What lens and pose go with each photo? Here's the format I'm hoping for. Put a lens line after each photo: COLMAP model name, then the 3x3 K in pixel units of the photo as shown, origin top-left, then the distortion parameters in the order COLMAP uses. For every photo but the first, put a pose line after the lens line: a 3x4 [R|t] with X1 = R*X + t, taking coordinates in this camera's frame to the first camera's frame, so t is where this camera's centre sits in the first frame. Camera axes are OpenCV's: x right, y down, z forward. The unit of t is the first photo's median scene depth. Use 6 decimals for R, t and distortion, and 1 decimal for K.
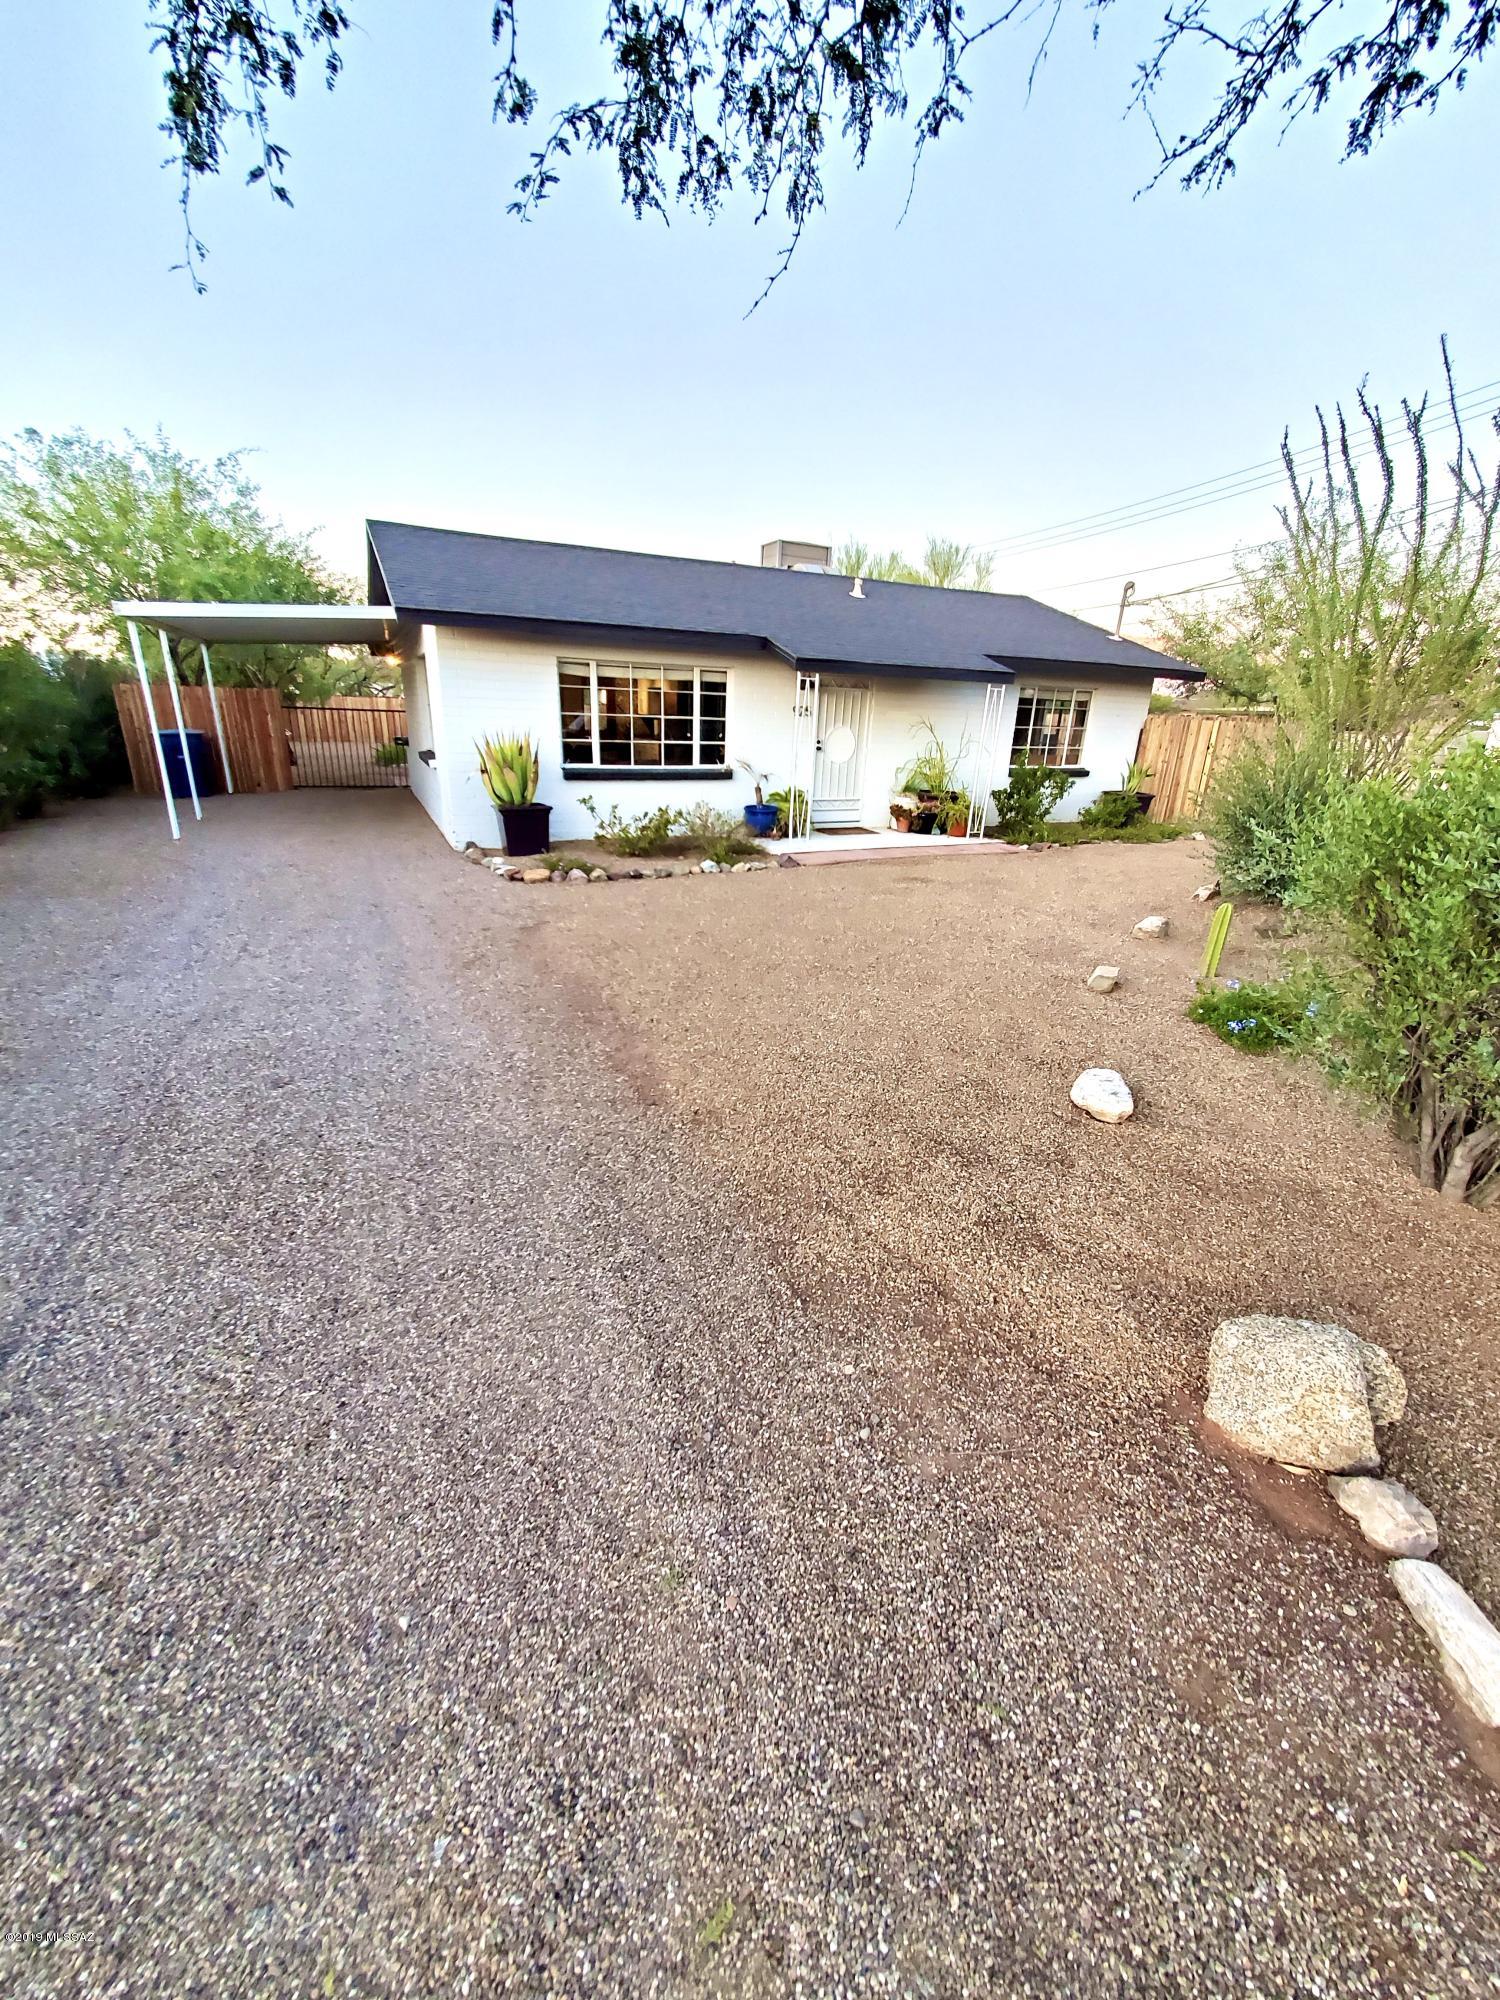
lens RADIAL K [[790.6, 0, 750.0], [0, 790.6, 1000.0], [0, 0, 1]] dist [-0.001365, 0.000016]
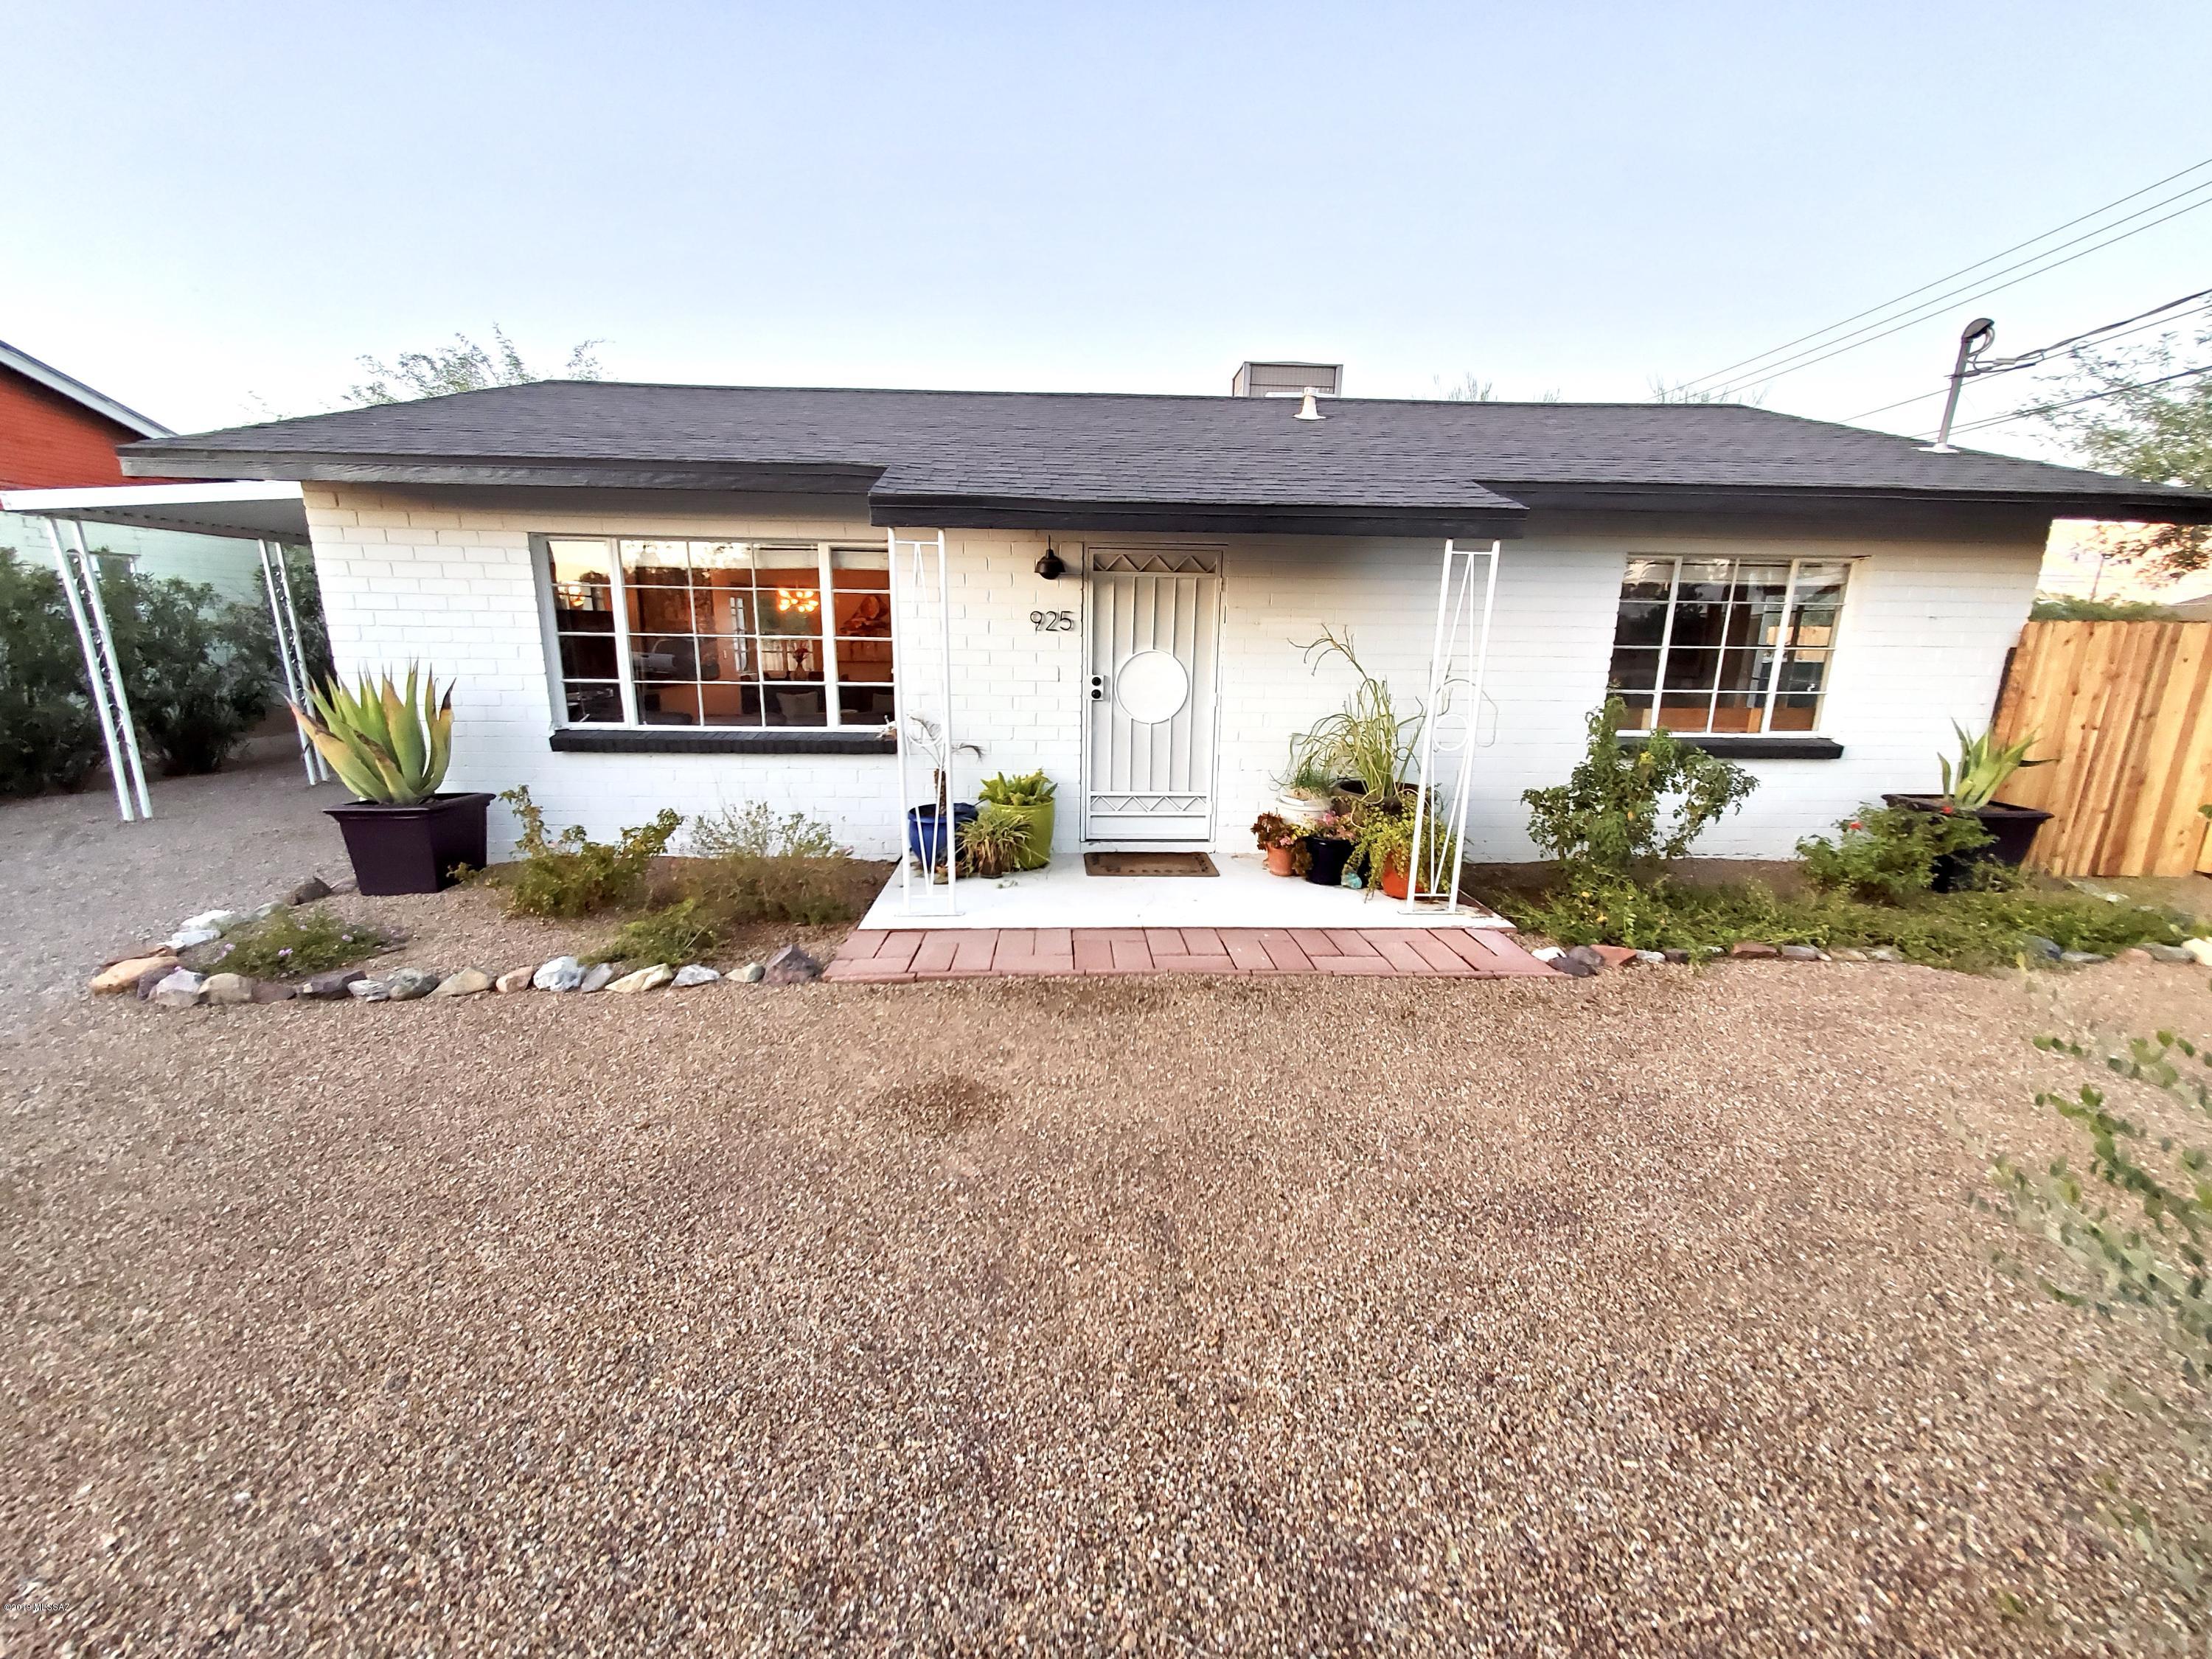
lens RADIAL K [[874.4, 0, 1106.0], [0, 874.4, 829.5], [0, 0, 1]] dist [-0.001365, 0.000016]
pose [[0.916748, 0.065859, -0.393999, 0.293209], [-0.120710, 0.985879, -0.116070, -0.166143], [0.380791, 0.153967, 0.911752, 0.499440]]
